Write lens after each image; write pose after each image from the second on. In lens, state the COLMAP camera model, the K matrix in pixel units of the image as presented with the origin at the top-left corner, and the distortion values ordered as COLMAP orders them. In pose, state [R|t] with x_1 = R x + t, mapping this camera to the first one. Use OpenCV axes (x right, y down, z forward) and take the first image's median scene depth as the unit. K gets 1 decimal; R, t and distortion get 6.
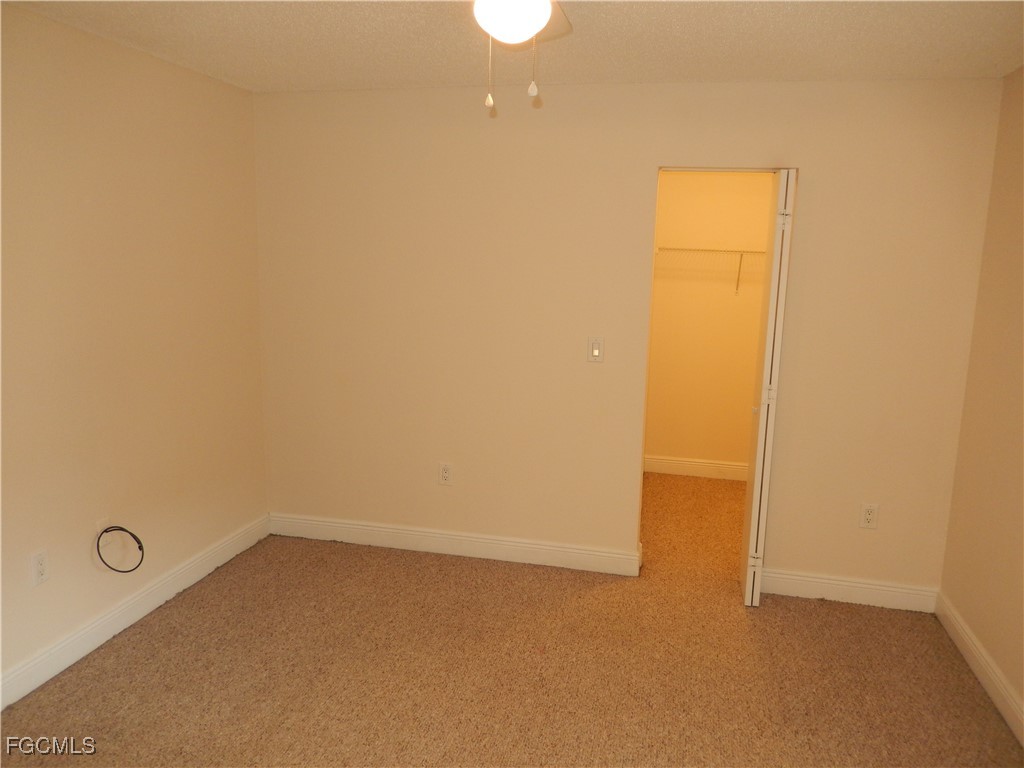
lens RADIAL K [[768.3, 0, 516.7], [0, 768.3, 389.0], [0, 0, 1]] dist [-0.001721, -0.011631]
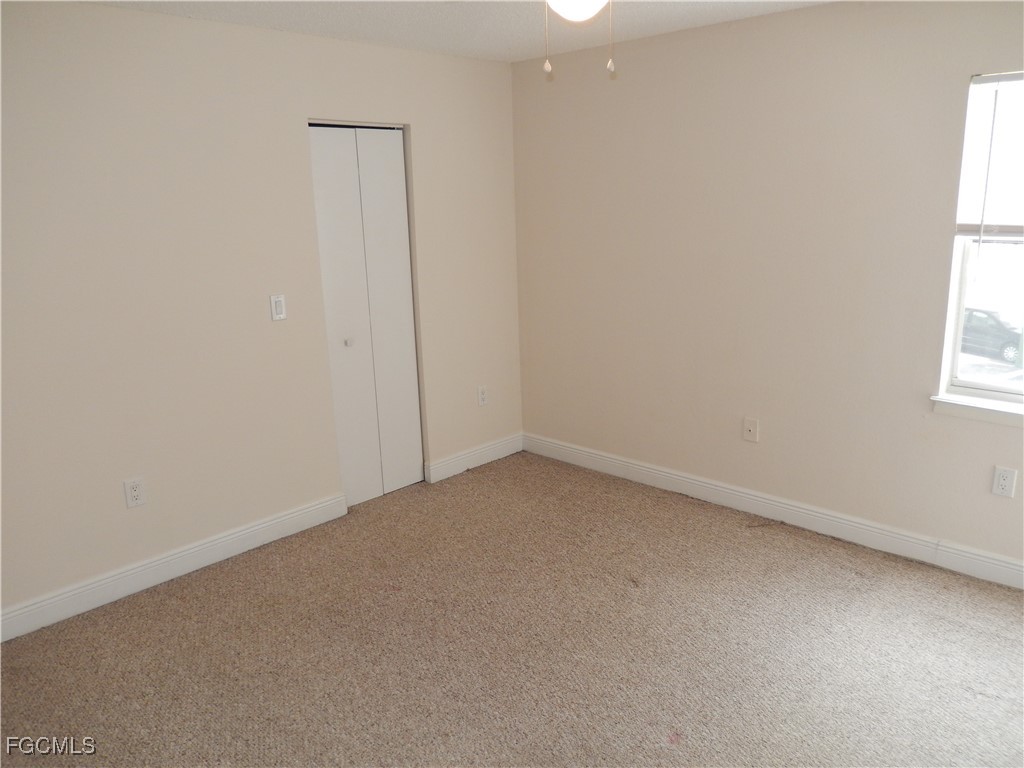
lens RADIAL K [[768.3, 0, 514.8], [0, 768.3, 380.7], [0, 0, 1]] dist [-0.001721, -0.011631]
pose [[0.506740, -0.242348, 0.827334, -0.598620], [0.199905, 0.966549, 0.160687, -0.060621], [-0.838602, 0.083962, 0.538236, 0.242887]]
